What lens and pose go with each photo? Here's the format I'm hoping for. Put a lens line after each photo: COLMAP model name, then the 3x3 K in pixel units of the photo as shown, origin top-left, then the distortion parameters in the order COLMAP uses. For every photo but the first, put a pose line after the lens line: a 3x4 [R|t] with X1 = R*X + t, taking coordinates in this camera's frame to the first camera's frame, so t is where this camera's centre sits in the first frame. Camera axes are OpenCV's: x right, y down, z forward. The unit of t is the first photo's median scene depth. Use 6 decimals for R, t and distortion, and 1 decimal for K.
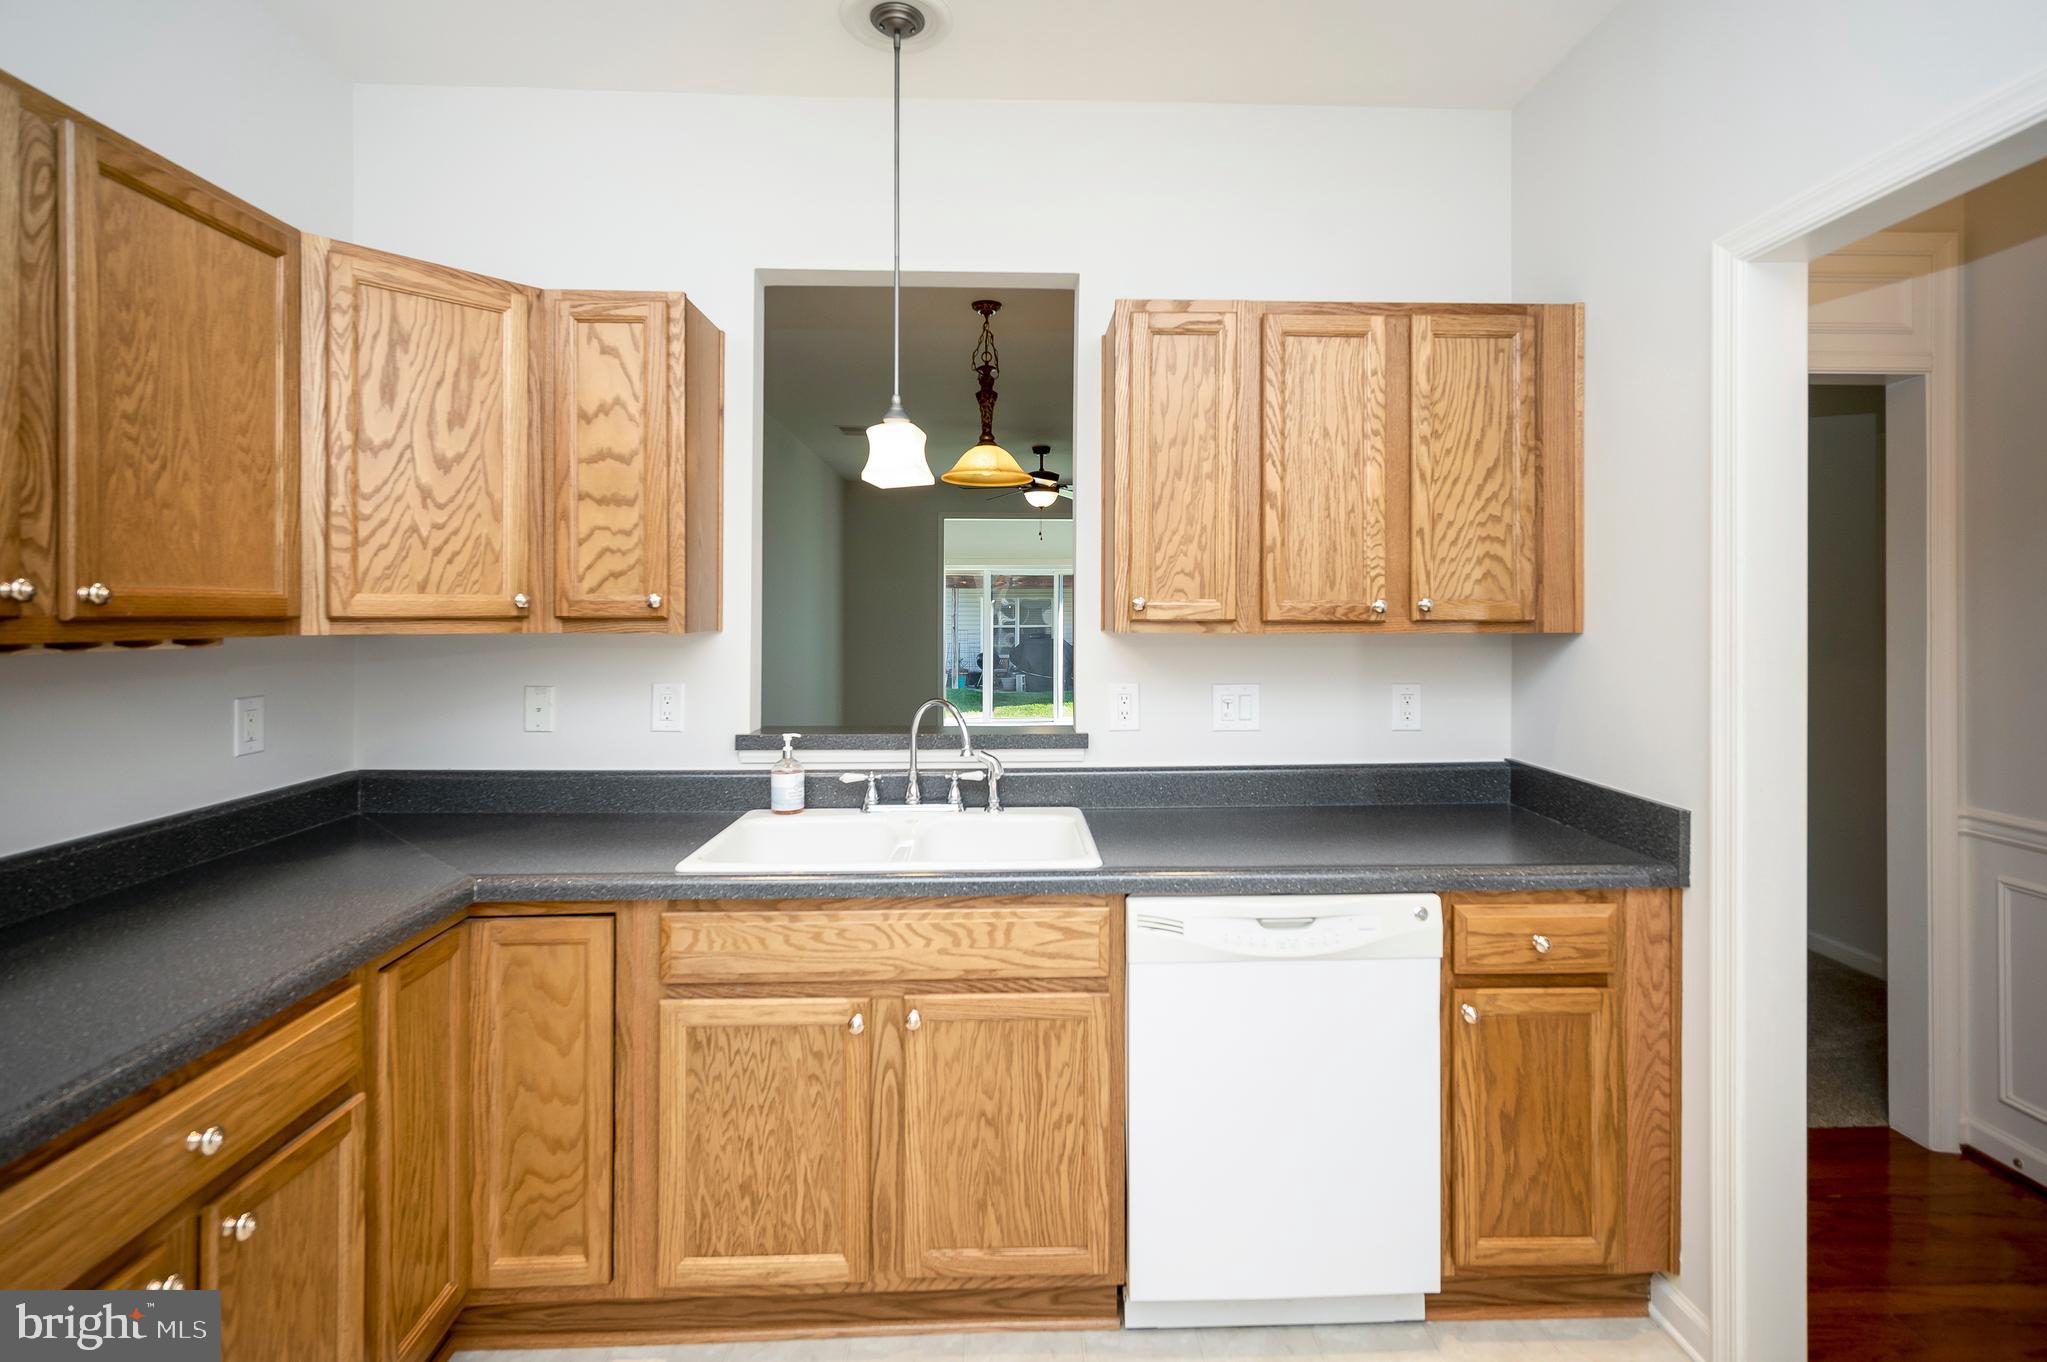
lens RADIAL K [[928.2, 0, 1029.4], [0, 928.2, 587.0], [0, 0, 1]] dist [-0.003099, -0.000241]
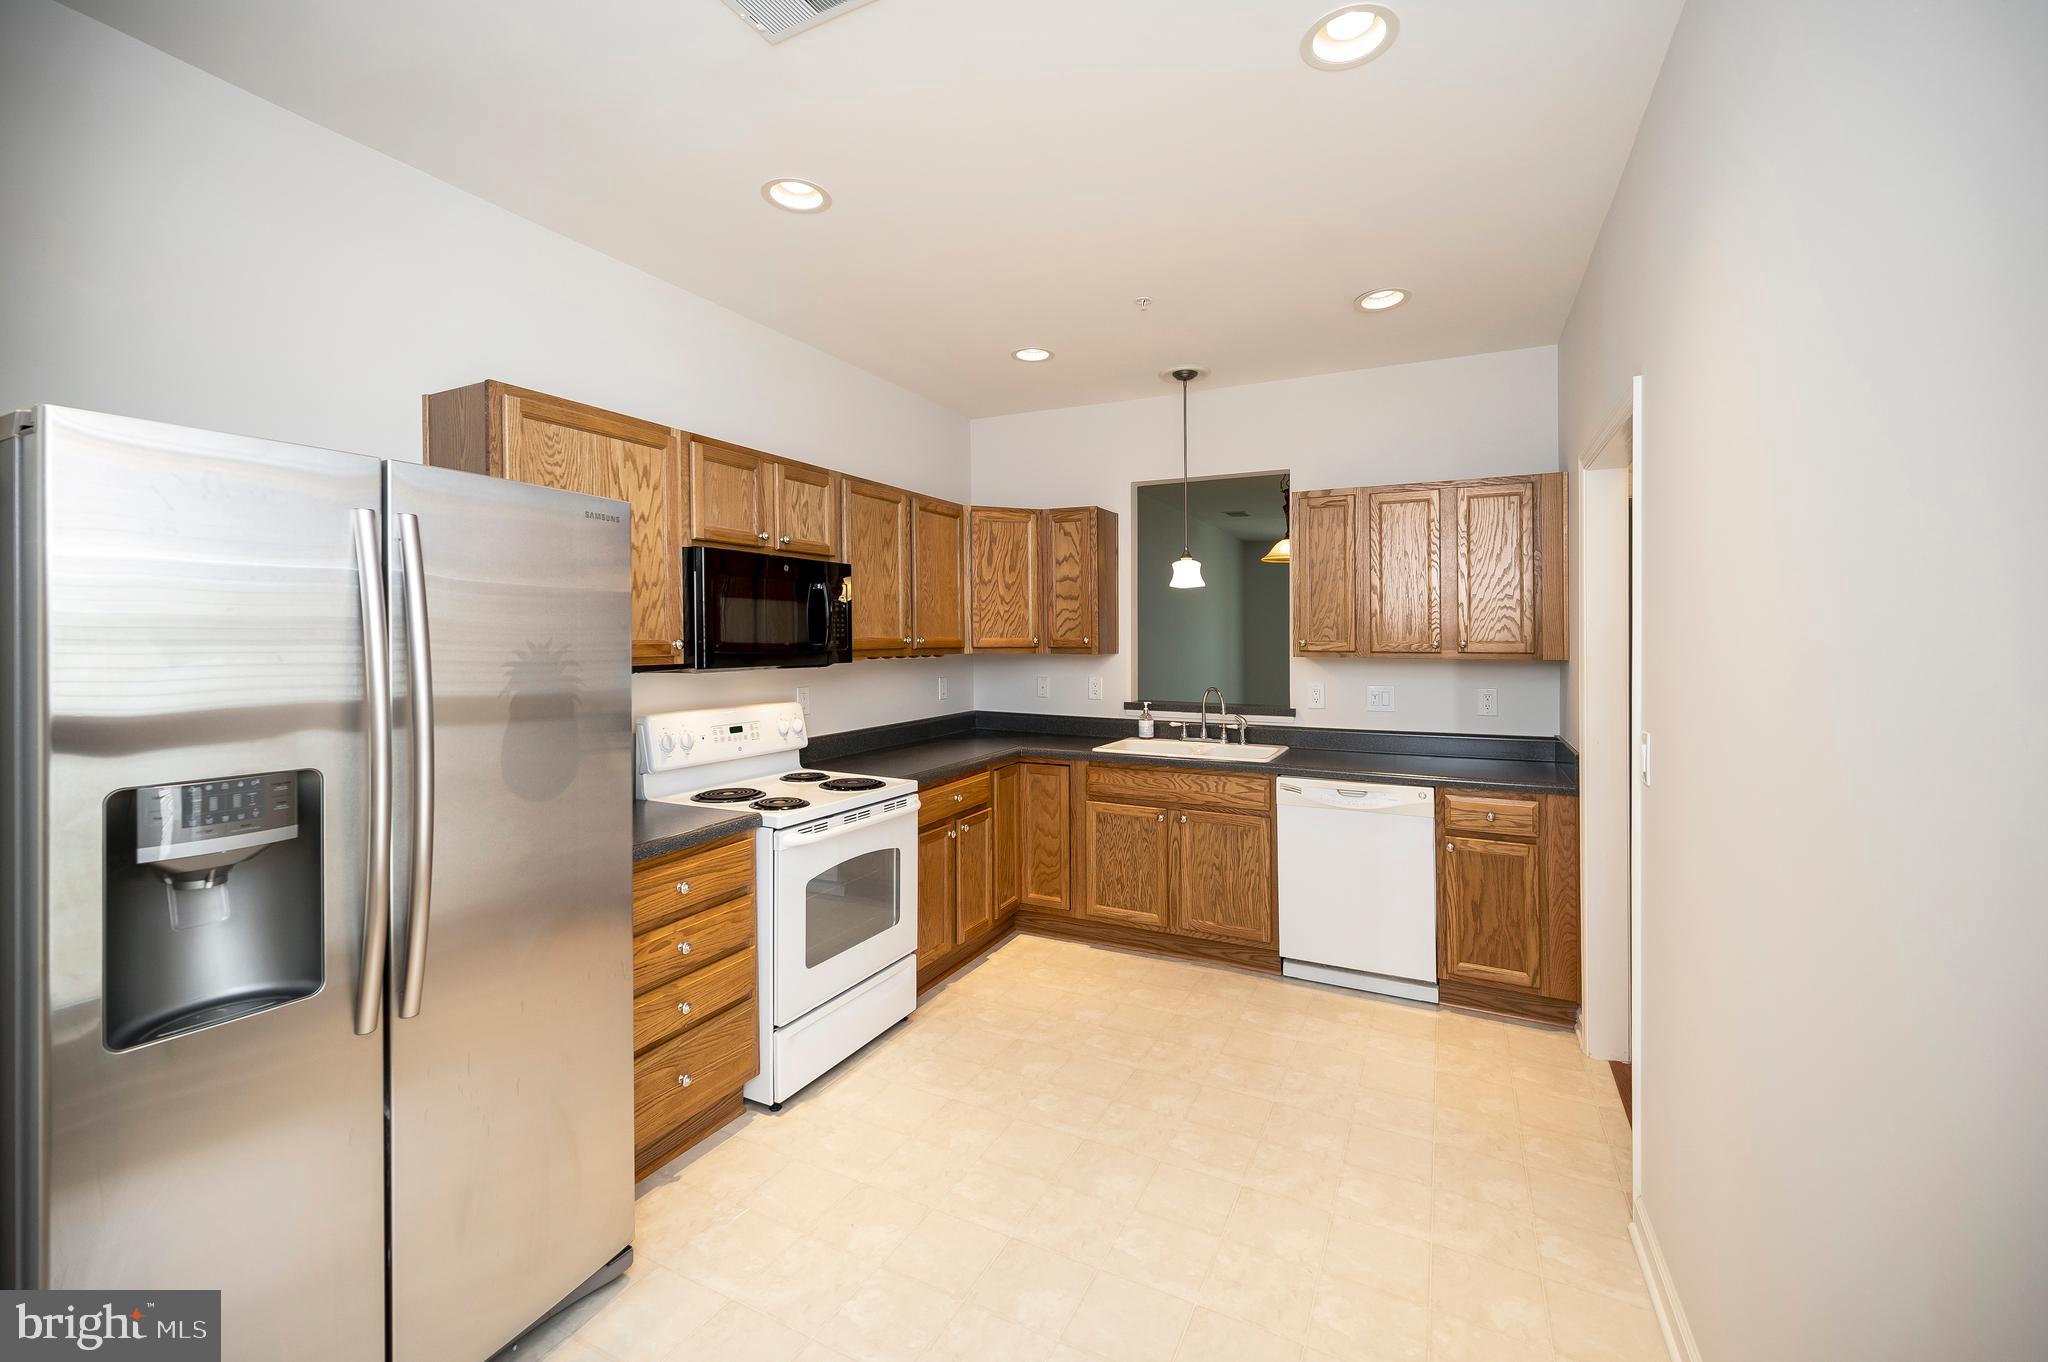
lens RADIAL K [[827.3, 0, 1024.4], [0, 827.3, 616.2], [0, 0, 1]] dist [0.000333, -0.000022]
pose [[0.871827, -0.010430, -0.489703, 0.546412], [0.011949, 0.999929, -0.000025, -0.054643], [0.489669, -0.005830, 0.871889, -1.011530]]
